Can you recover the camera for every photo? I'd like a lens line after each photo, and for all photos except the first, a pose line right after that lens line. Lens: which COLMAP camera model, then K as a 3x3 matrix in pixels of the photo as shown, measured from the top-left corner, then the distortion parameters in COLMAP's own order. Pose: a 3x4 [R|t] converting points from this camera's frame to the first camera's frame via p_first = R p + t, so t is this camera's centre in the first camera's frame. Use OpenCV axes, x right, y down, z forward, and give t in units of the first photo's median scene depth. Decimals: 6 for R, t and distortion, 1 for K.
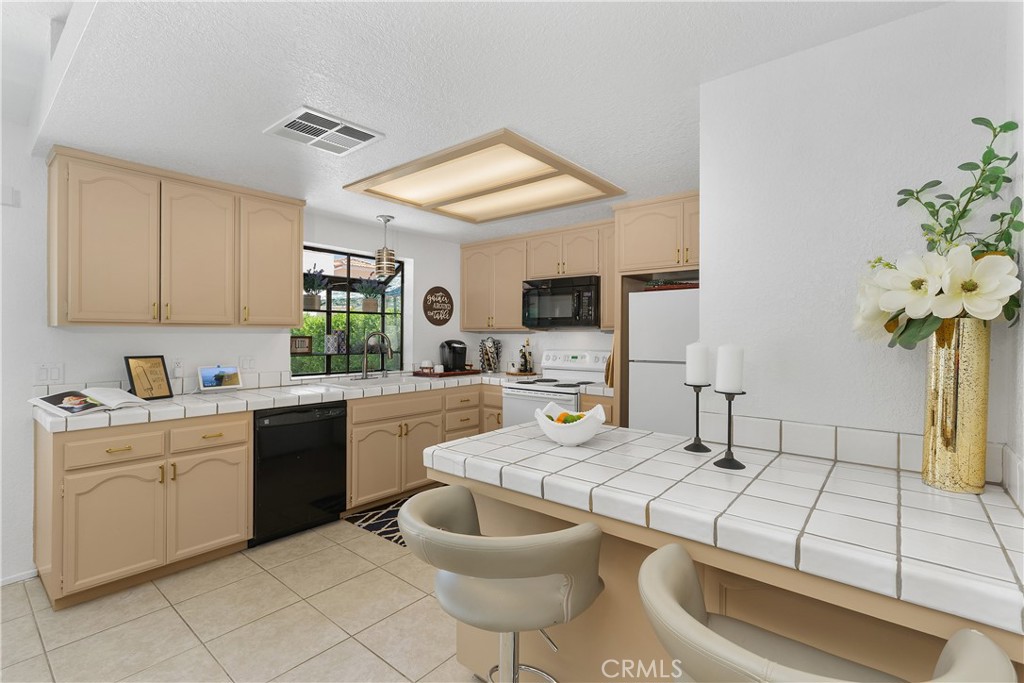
lens RADIAL K [[471.4, 0, 506.5], [0, 471.4, 339.3], [0, 0, 1]] dist [0.009007, -0.002583]
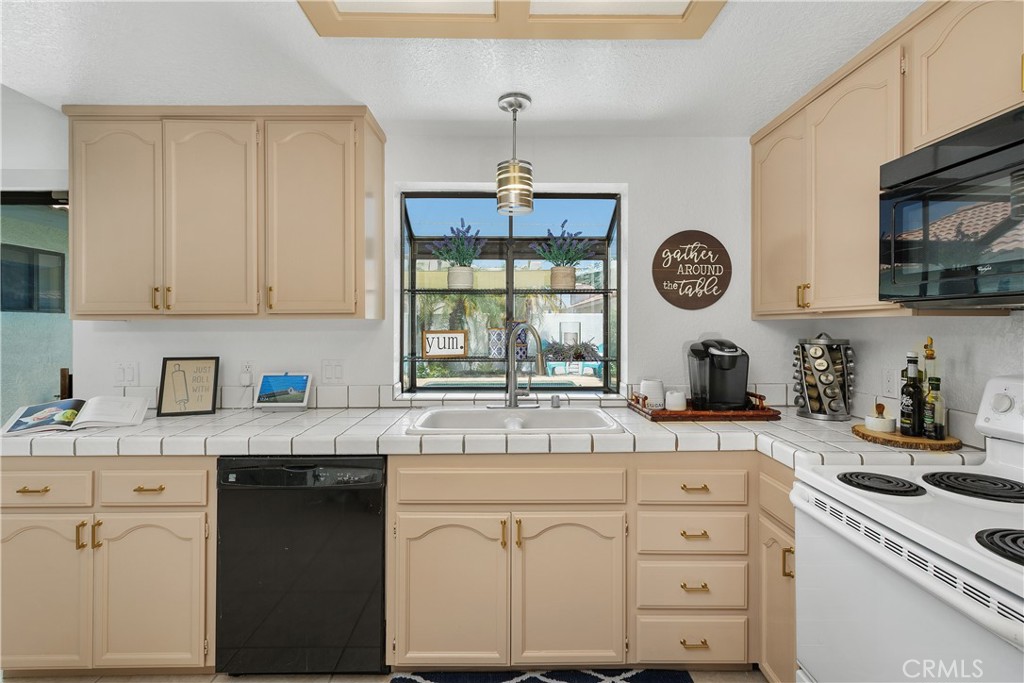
lens RADIAL K [[471.4, 0, 510.0], [0, 471.4, 324.4], [0, 0, 1]] dist [0.009007, -0.002583]
pose [[0.660471, -0.008194, -0.750807, 0.112627], [-0.003414, 0.999897, -0.013915, -0.006582], [0.750844, 0.011754, 0.660375, 0.588981]]
